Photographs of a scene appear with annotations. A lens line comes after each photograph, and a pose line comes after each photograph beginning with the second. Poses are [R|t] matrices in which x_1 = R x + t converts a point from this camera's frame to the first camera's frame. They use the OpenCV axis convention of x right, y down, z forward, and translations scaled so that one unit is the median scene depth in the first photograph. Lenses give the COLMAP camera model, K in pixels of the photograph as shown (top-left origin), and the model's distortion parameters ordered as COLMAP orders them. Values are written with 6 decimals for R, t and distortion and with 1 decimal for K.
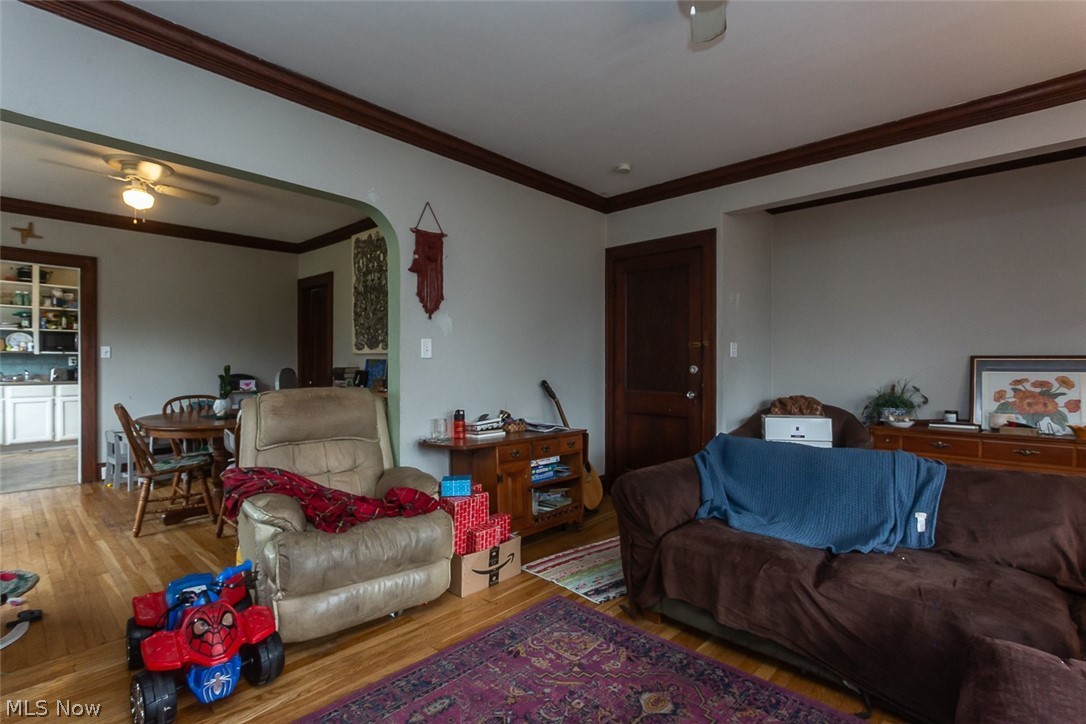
lens RADIAL K [[517.8, 0, 546.1], [0, 517.8, 363.5], [0, 0, 1]] dist [-0.002804, 0.000368]
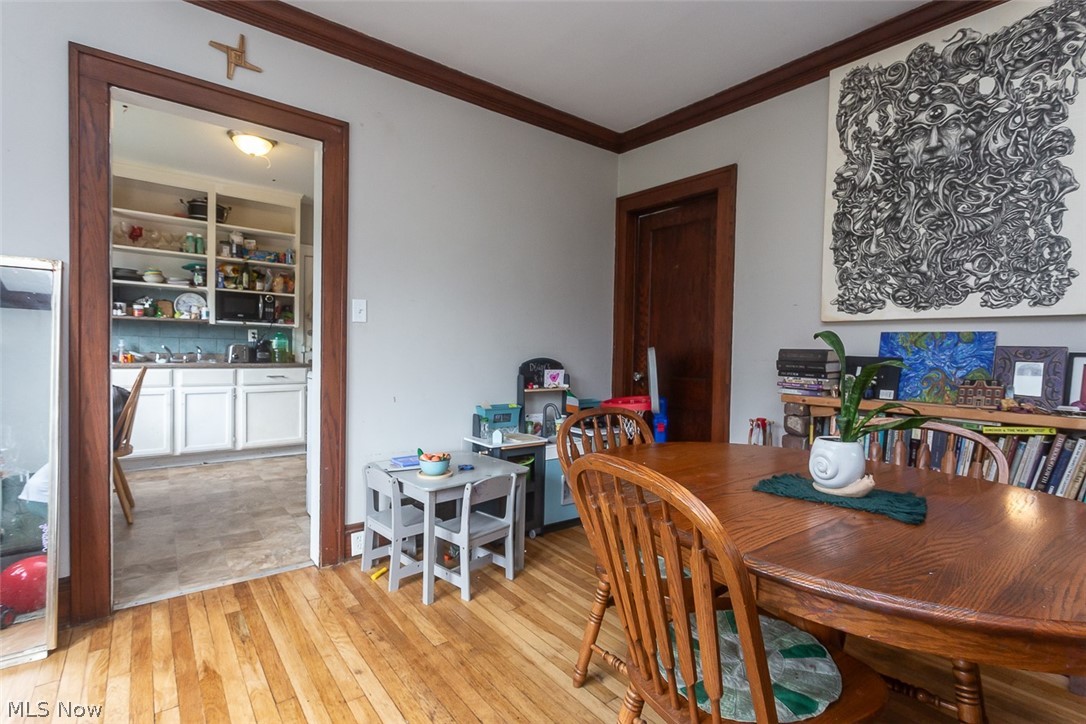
lens RADIAL K [[517.8, 0, 546.1], [0, 517.8, 363.5], [0, 0, 1]] dist [-0.002804, 0.000368]
pose [[0.987105, 0.022821, -0.158437, -0.566514], [-0.019643, 0.999574, 0.021592, 0.015219], [0.158862, -0.018202, 0.987133, 0.502470]]
